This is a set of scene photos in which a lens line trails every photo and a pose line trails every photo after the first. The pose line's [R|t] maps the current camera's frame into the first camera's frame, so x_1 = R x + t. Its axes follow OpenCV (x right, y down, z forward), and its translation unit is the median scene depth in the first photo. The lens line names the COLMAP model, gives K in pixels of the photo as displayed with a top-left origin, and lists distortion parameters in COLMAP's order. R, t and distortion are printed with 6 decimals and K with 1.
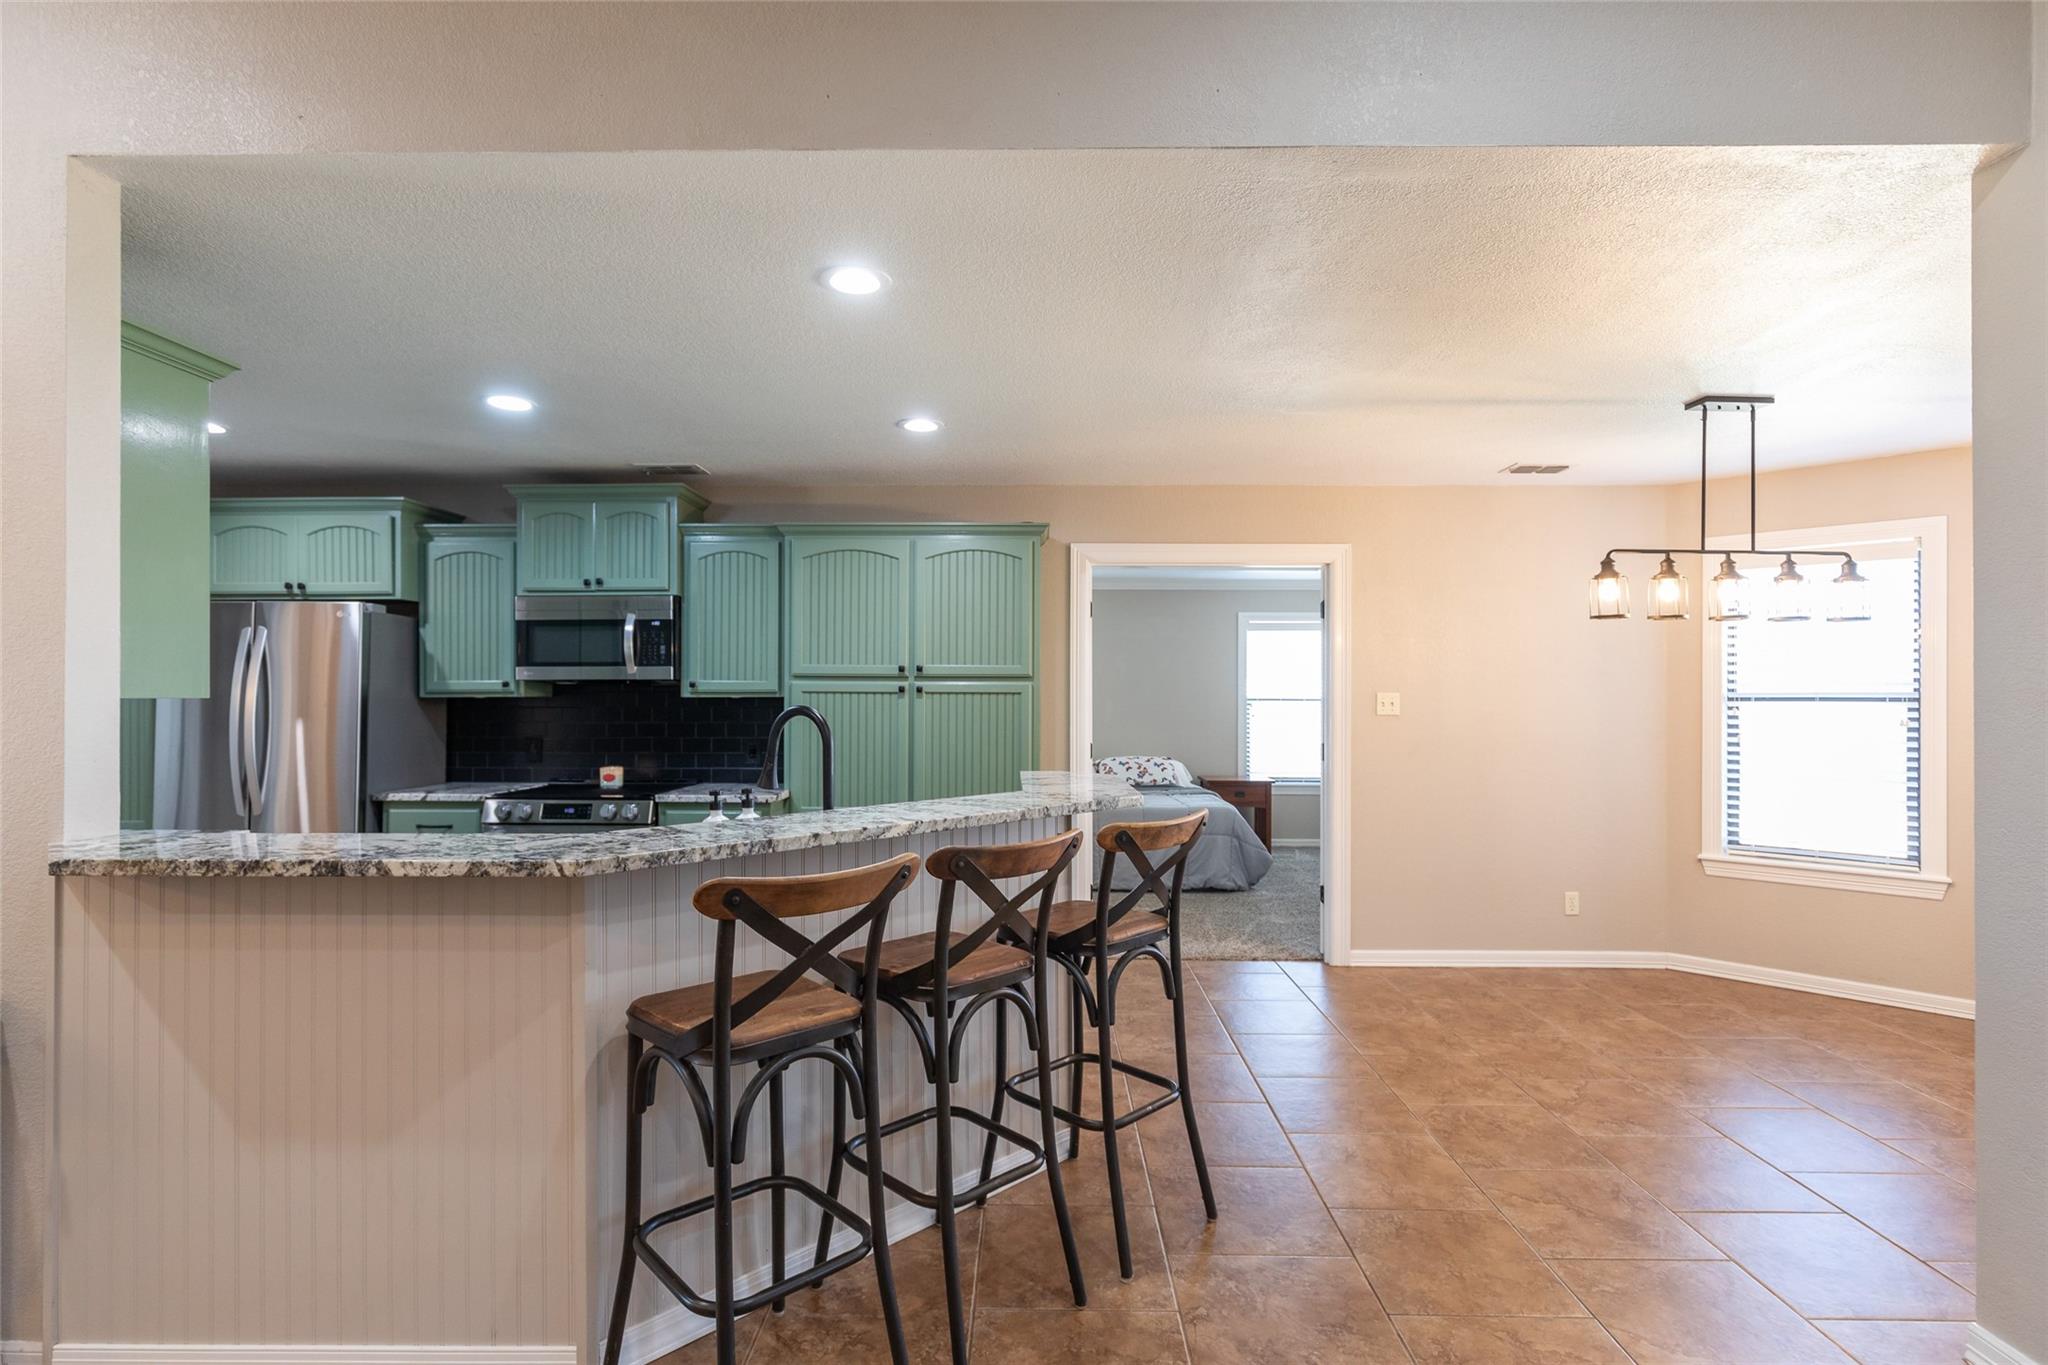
lens RADIAL K [[1014.0, 0, 1044.1], [0, 1014.0, 696.4], [0, 0, 1]] dist [-0.003961, -0.000417]
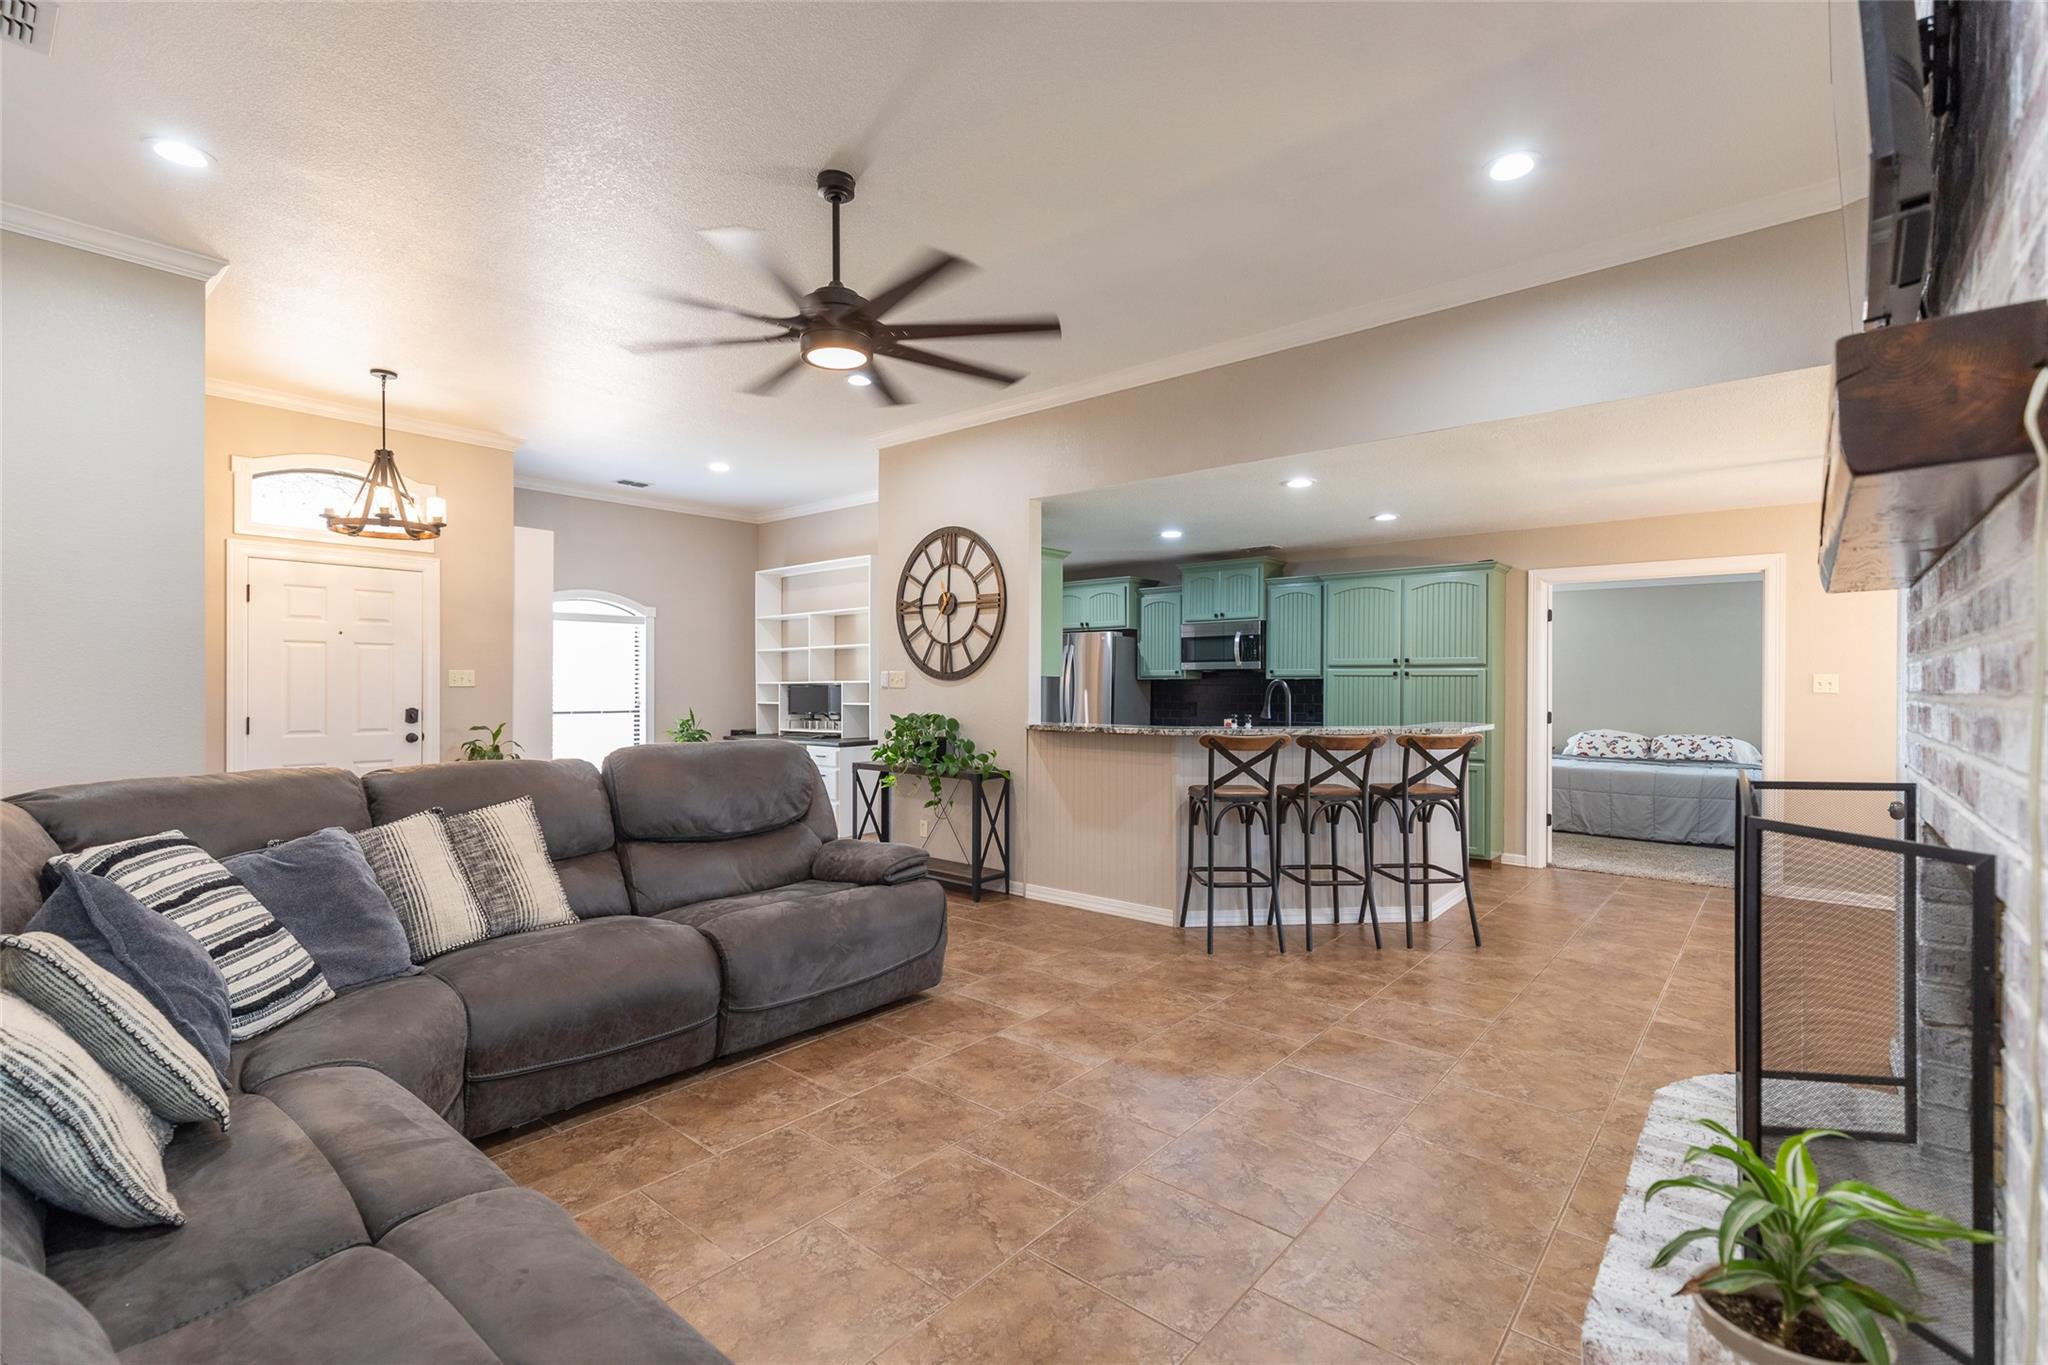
lens RADIAL K [[943.4, 0, 1022.7], [0, 943.4, 685.1], [0, 0, 1]] dist [0.001194, 0.000141]
pose [[0.769274, 0.001622, -0.638917, 0.349174], [-0.002144, 0.999998, -0.000044, 0.012005], [0.638915, 0.001404, 0.769276, -0.500596]]
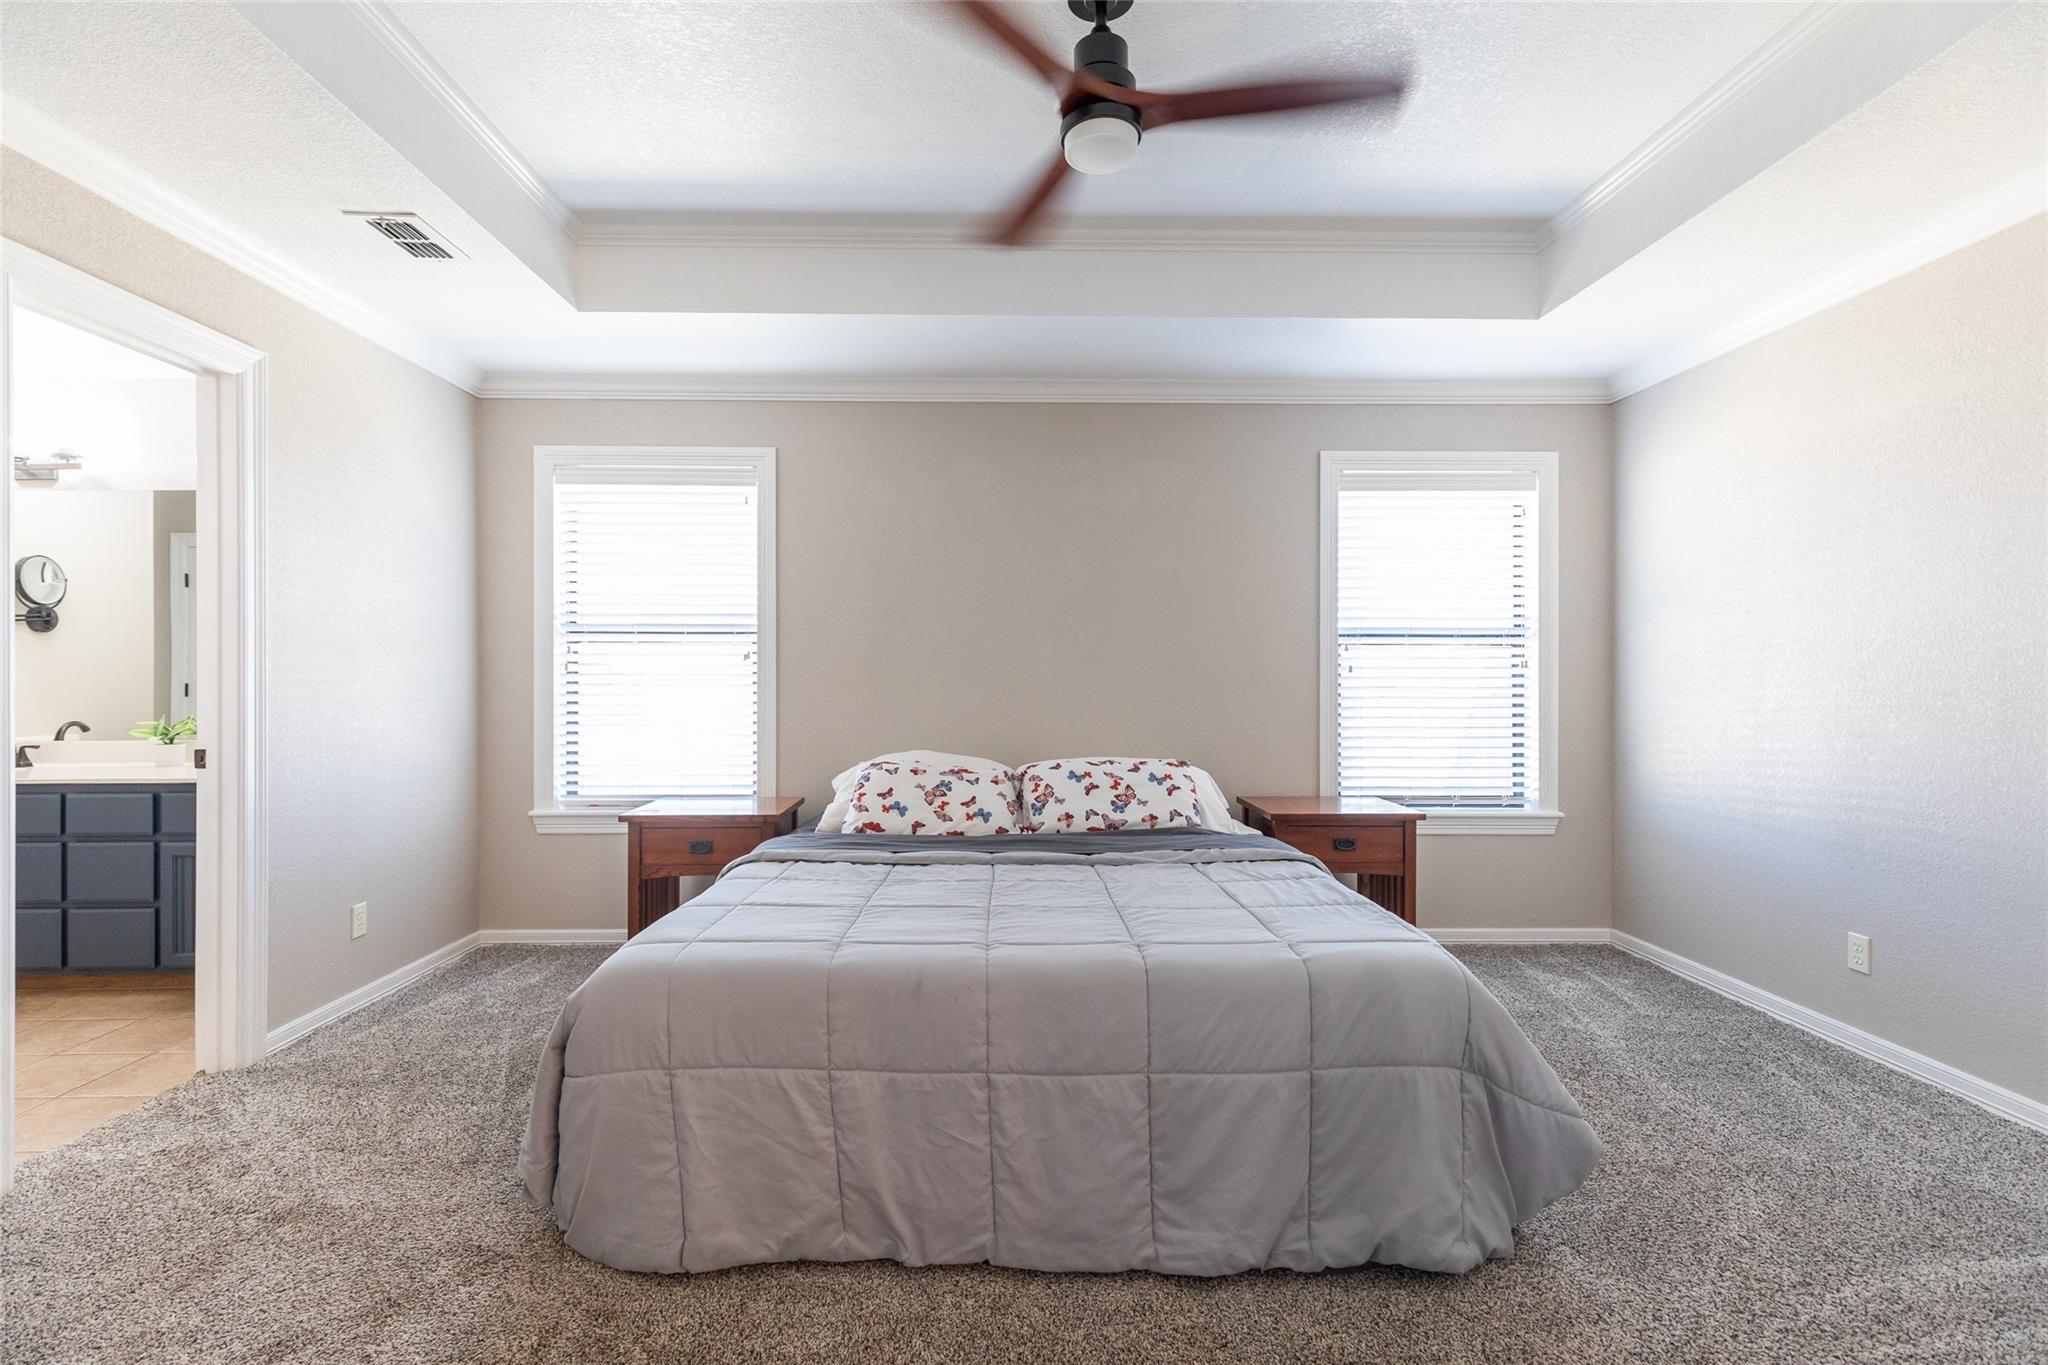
lens RADIAL K [[943.4, 0, 1018.1], [0, 943.4, 677.0], [0, 0, 1]] dist [0.001194, 0.000141]
pose [[0.999853, 0.000720, 0.017137, 0.083259], [-0.000800, 0.999989, 0.004665, 0.040503], [-0.017133, -0.004678, 0.999842, 1.096294]]
